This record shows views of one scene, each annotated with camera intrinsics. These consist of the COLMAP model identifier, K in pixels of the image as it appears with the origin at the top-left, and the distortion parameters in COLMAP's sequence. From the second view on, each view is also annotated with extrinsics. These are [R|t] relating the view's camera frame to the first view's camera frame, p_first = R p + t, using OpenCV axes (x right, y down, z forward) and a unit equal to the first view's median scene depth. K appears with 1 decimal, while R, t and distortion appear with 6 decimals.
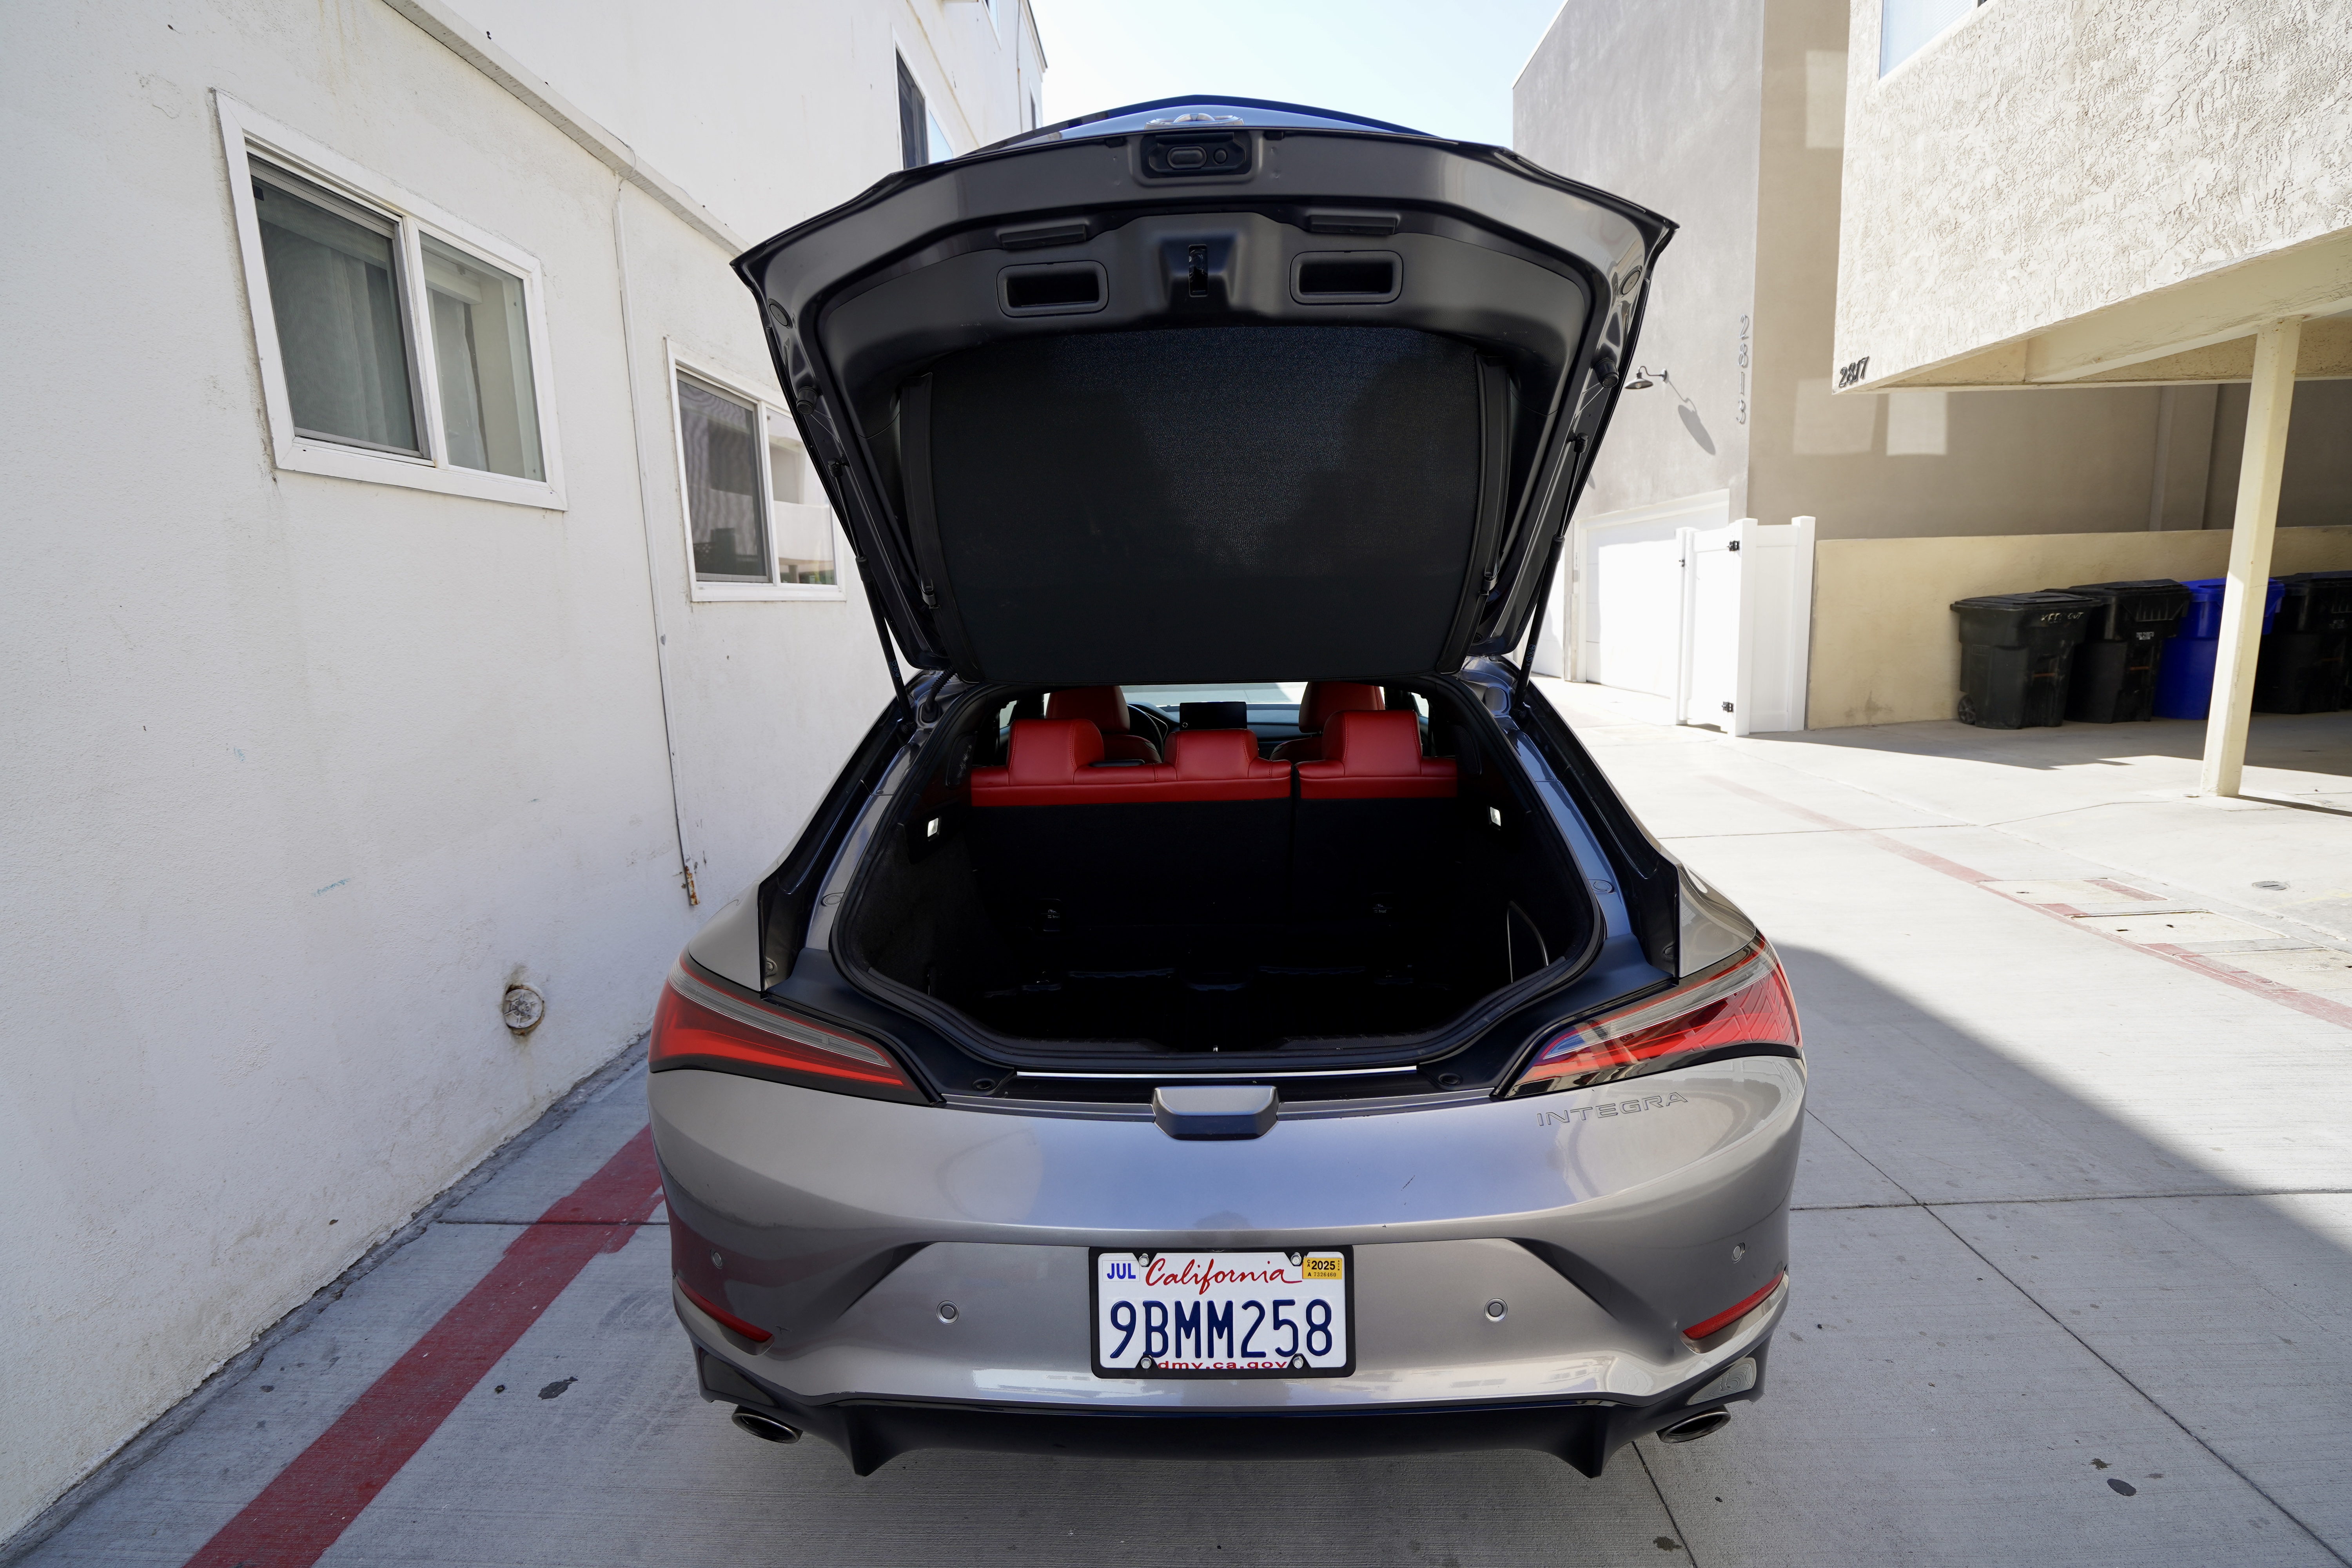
lens RADIAL K [[1084.3, 0, 1177.2], [0, 1084.3, 801.2], [0, 0, 1]] dist [-0.051415, 0.016724]
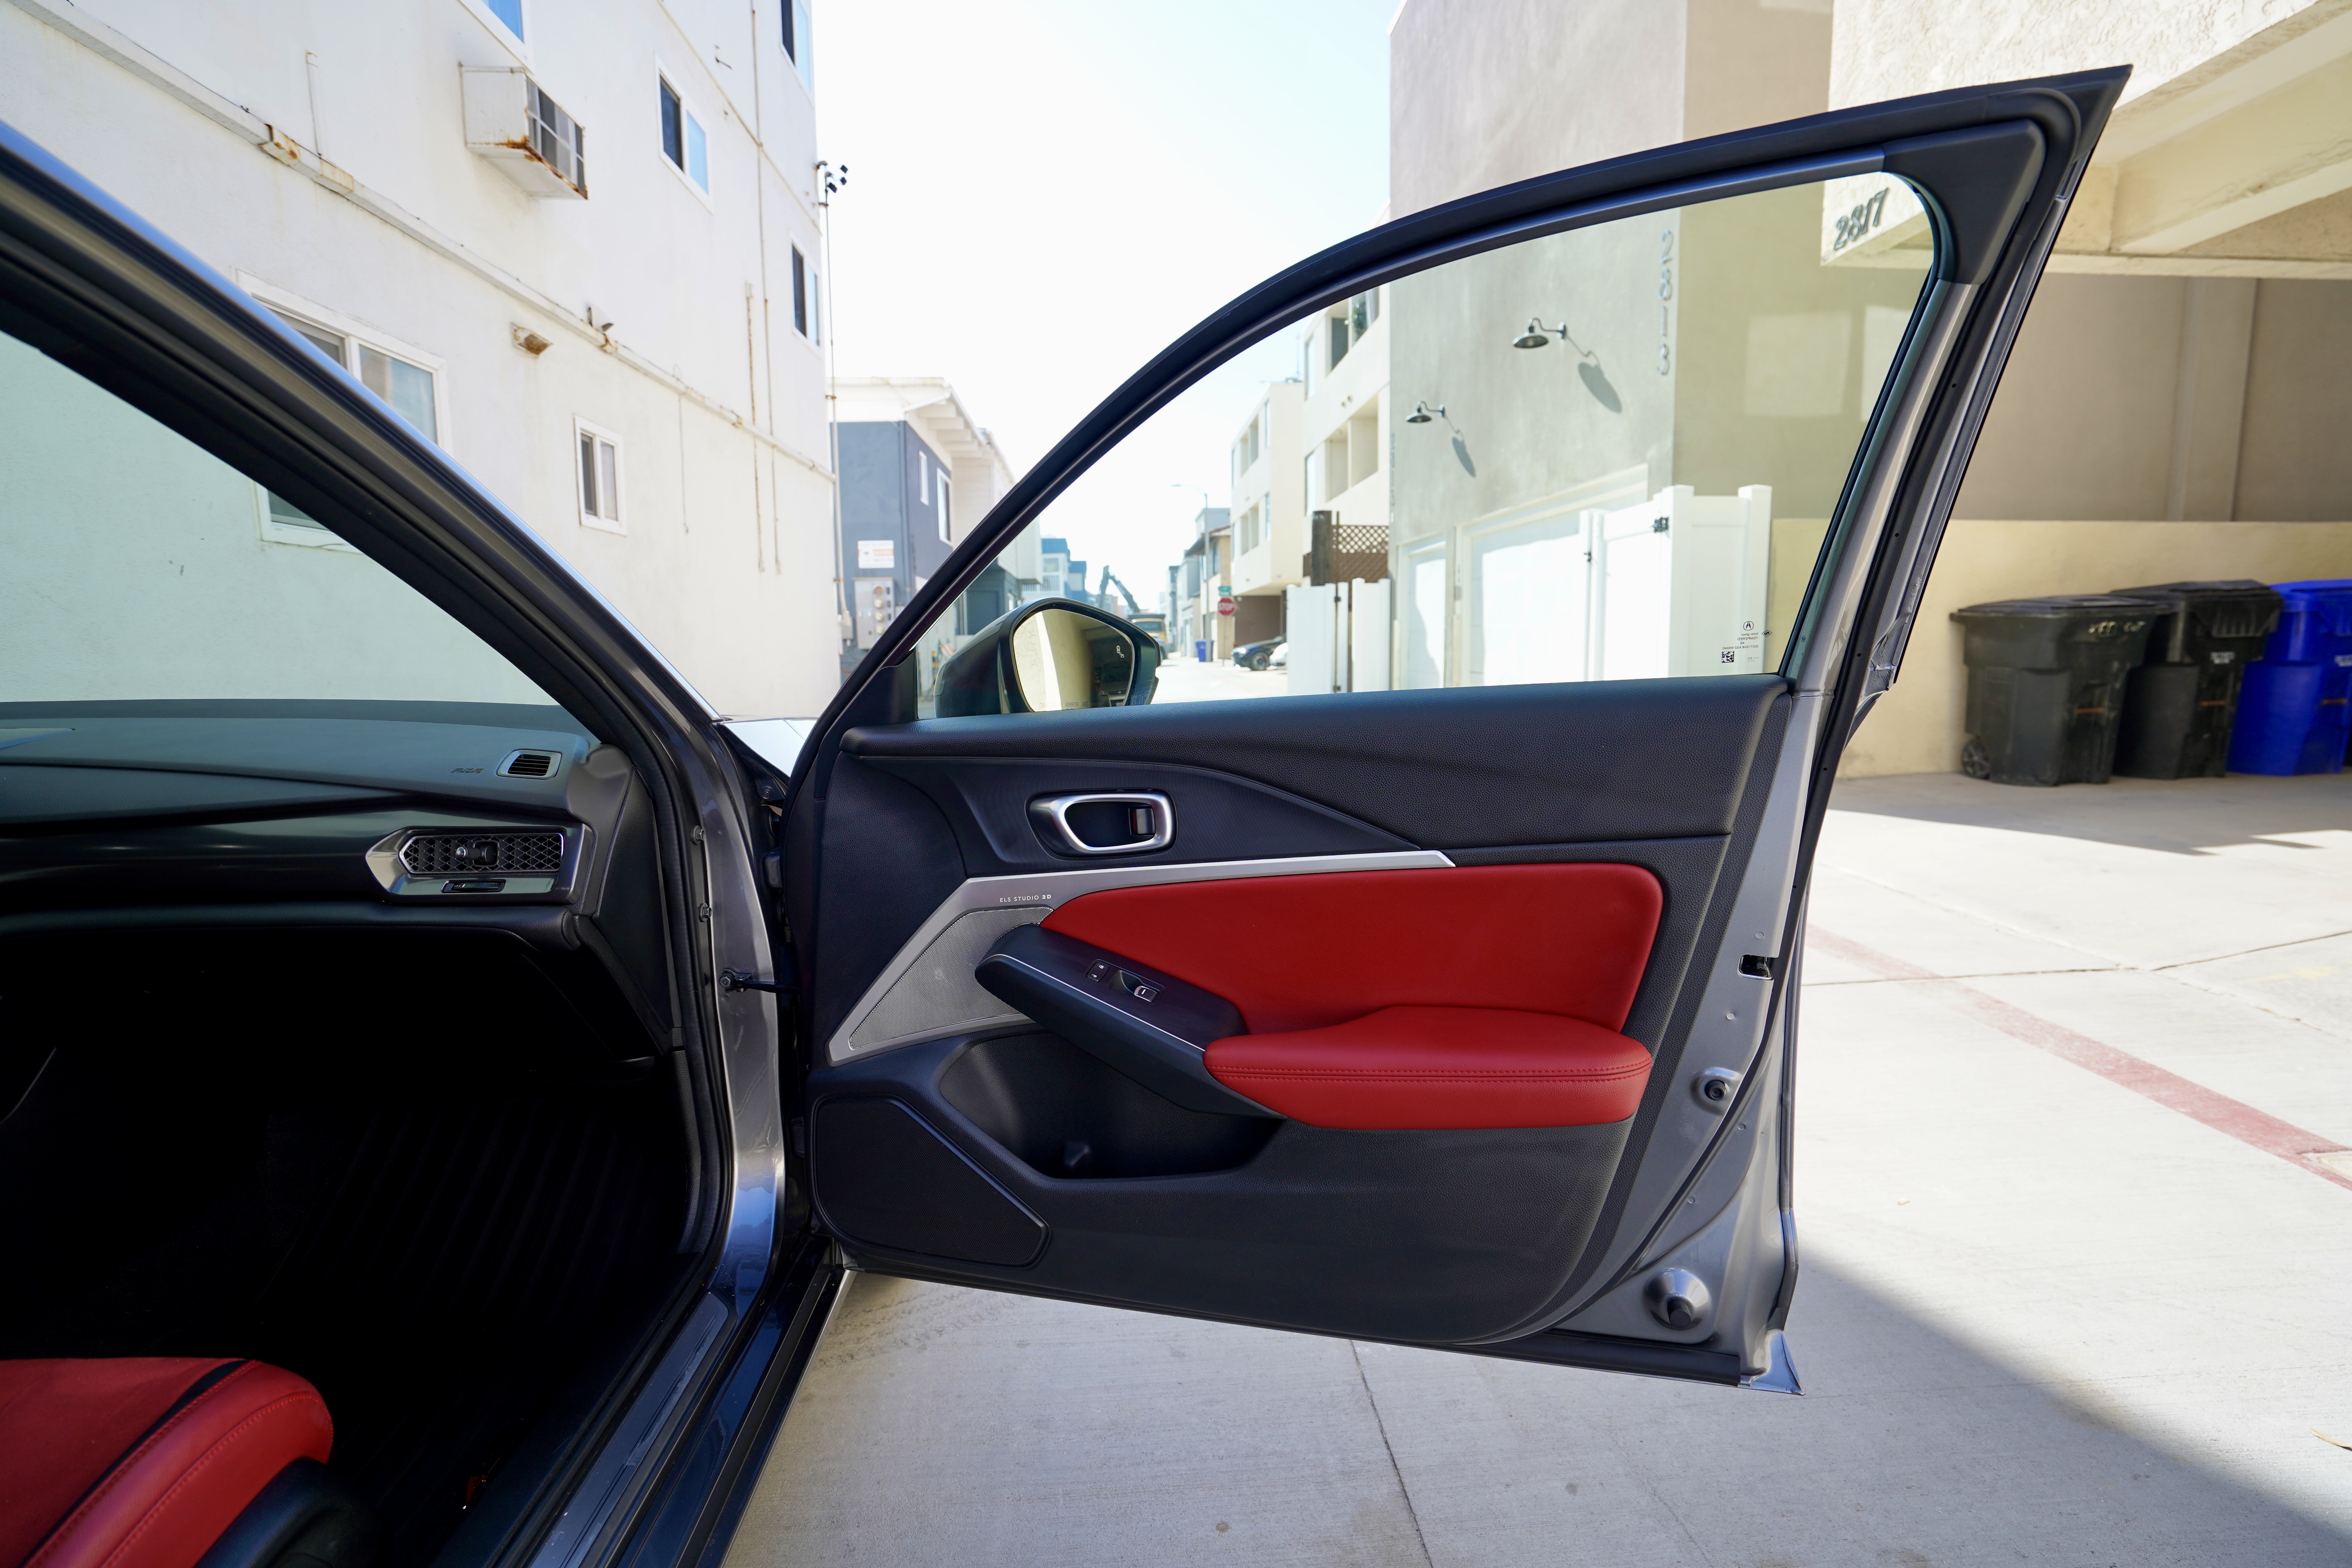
lens RADIAL K [[1084.3, 0, 1181.8], [0, 1084.3, 800.3], [0, 0, 1]] dist [-0.051415, 0.016724]
pose [[0.995937, 0.012150, 0.089224, 0.157291], [-0.008611, 0.999165, -0.039948, -0.026639], [-0.089635, 0.039018, 0.995210, 0.361343]]
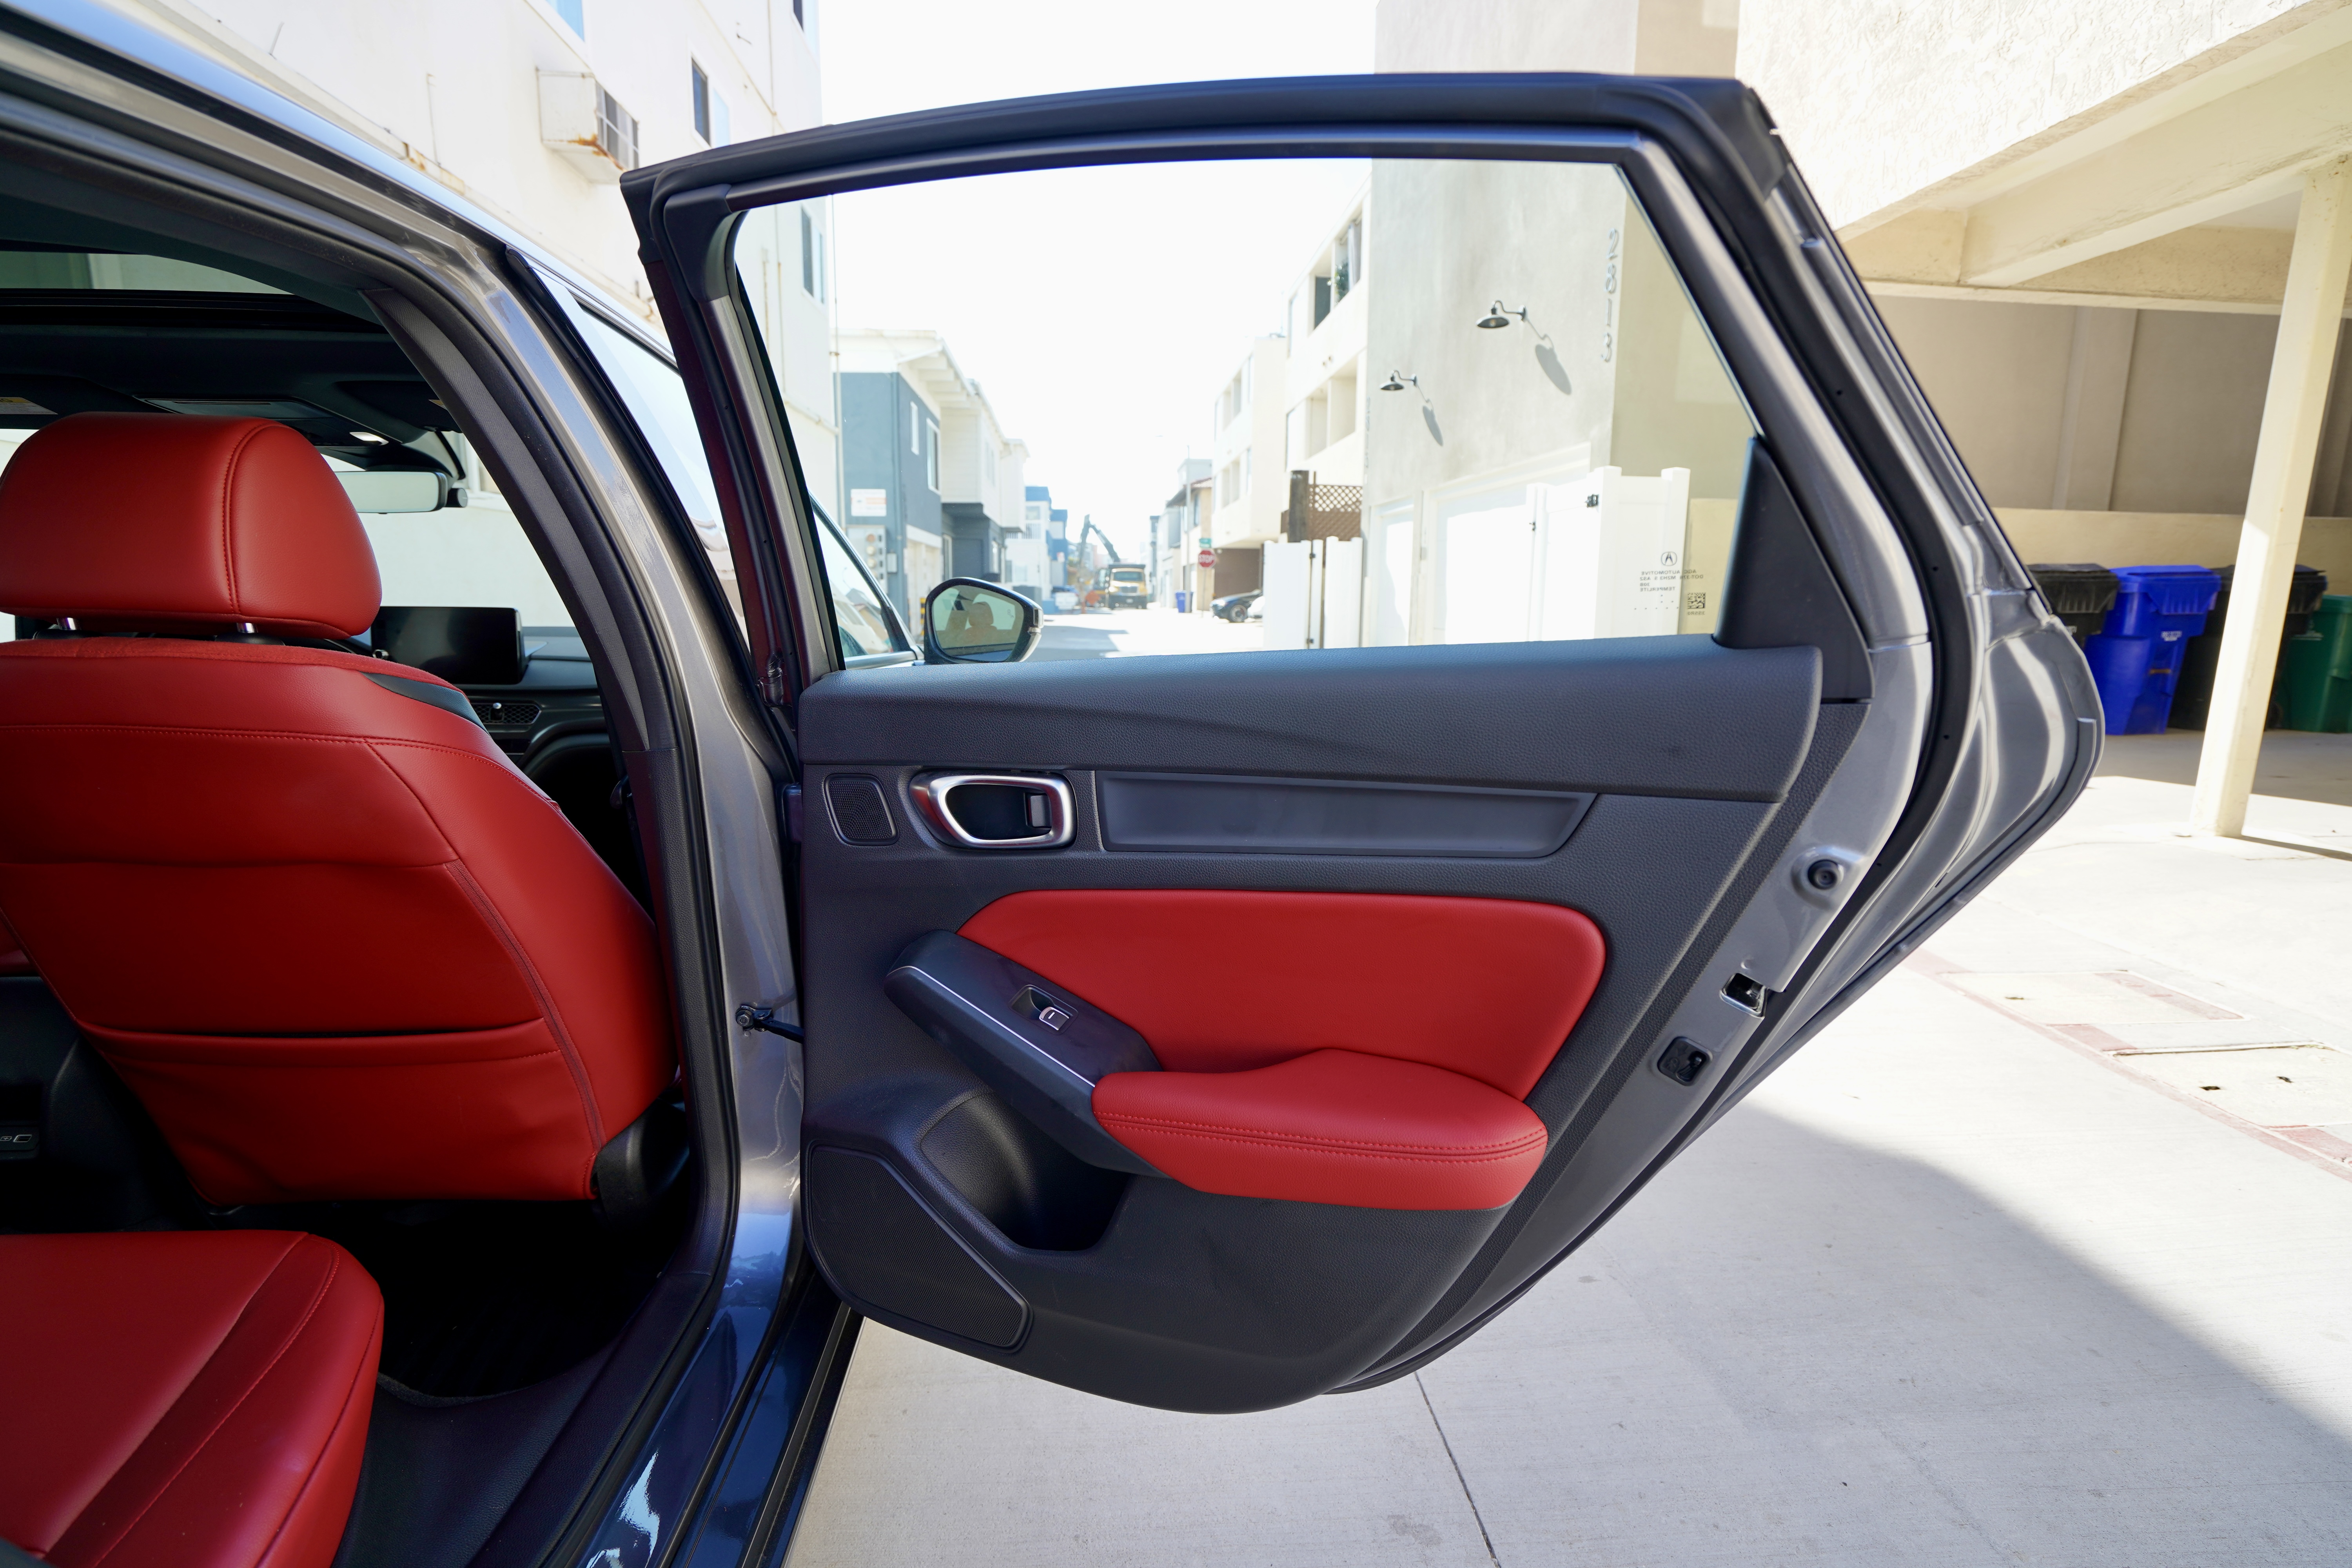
lens RADIAL K [[1084.3, 0, 1180.0], [0, 1084.3, 800.5], [0, 0, 1]] dist [-0.051415, 0.016724]
pose [[0.993539, 0.025835, 0.110510, 0.143886], [-0.026470, 0.999640, 0.004282, -0.009713], [-0.110360, -0.007179, 0.993866, 0.255796]]
